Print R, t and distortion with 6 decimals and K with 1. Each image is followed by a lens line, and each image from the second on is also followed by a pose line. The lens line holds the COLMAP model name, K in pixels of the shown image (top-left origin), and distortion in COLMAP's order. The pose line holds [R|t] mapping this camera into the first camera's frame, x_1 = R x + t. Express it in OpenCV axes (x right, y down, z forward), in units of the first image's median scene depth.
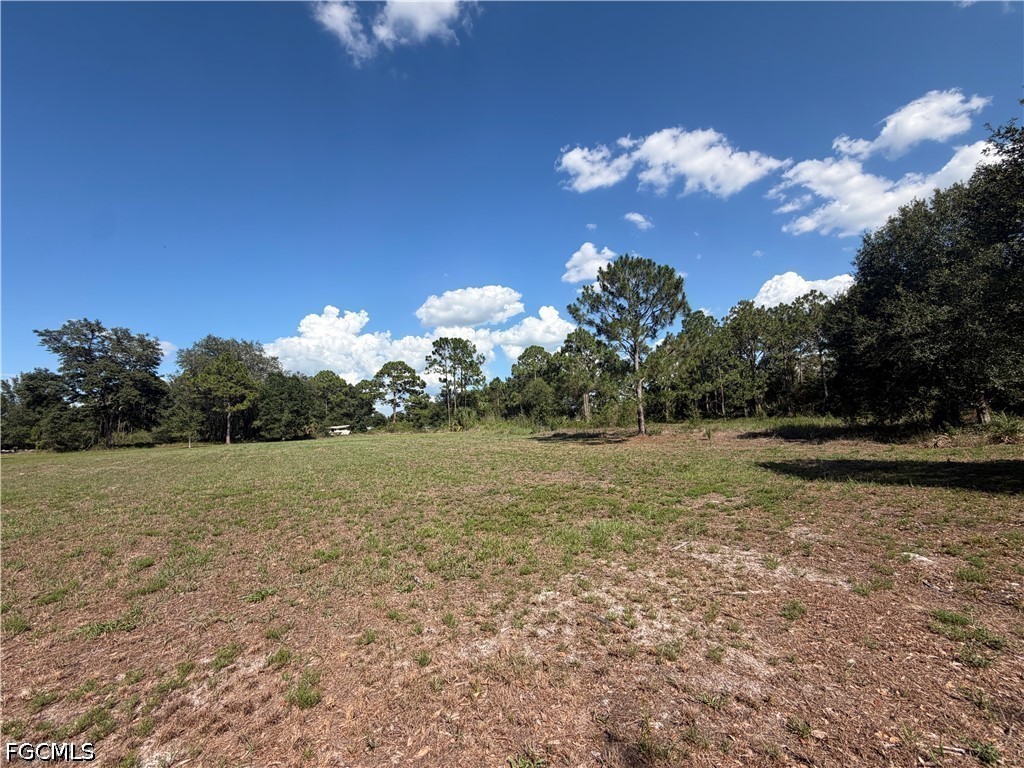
lens RADIAL K [[407.5, 0, 512.0], [0, 407.5, 384.0], [0, 0, 1]] dist [0.002694, -0.000105]
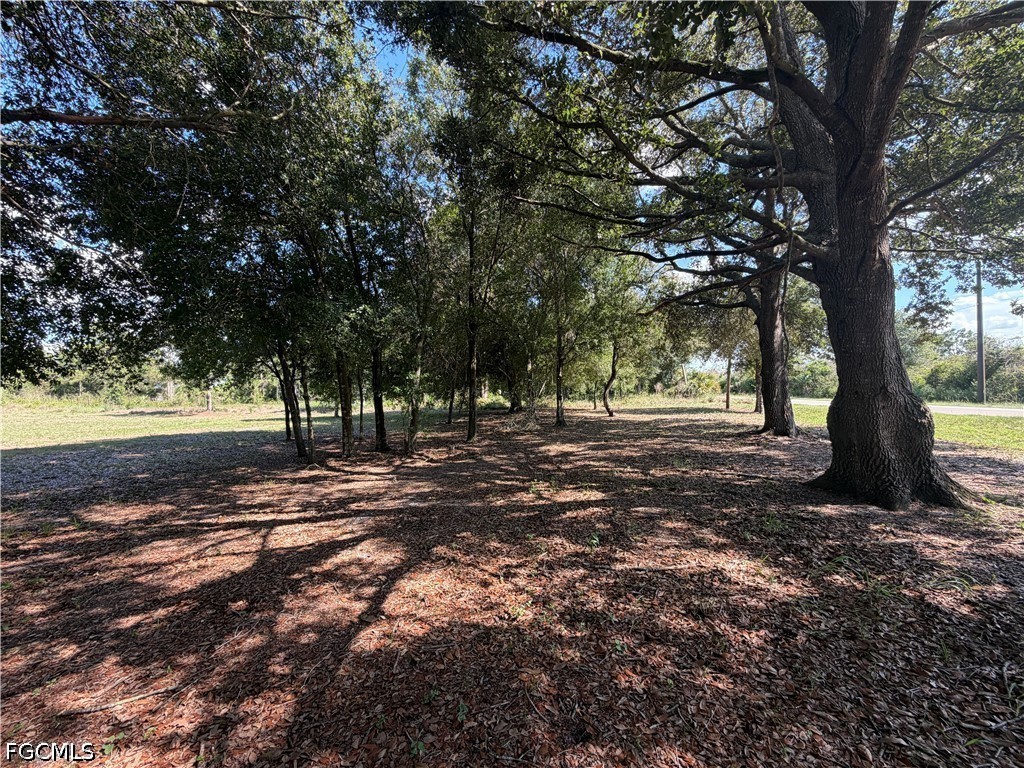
lens RADIAL K [[407.5, 0, 512.0], [0, 407.5, 384.0], [0, 0, 1]] dist [0.002694, -0.000105]
pose [[0.651108, 0.047819, 0.757477, -0.041794], [-0.083048, 0.996509, 0.008477, -0.032570], [-0.754428, -0.068426, 0.652806, -0.328687]]
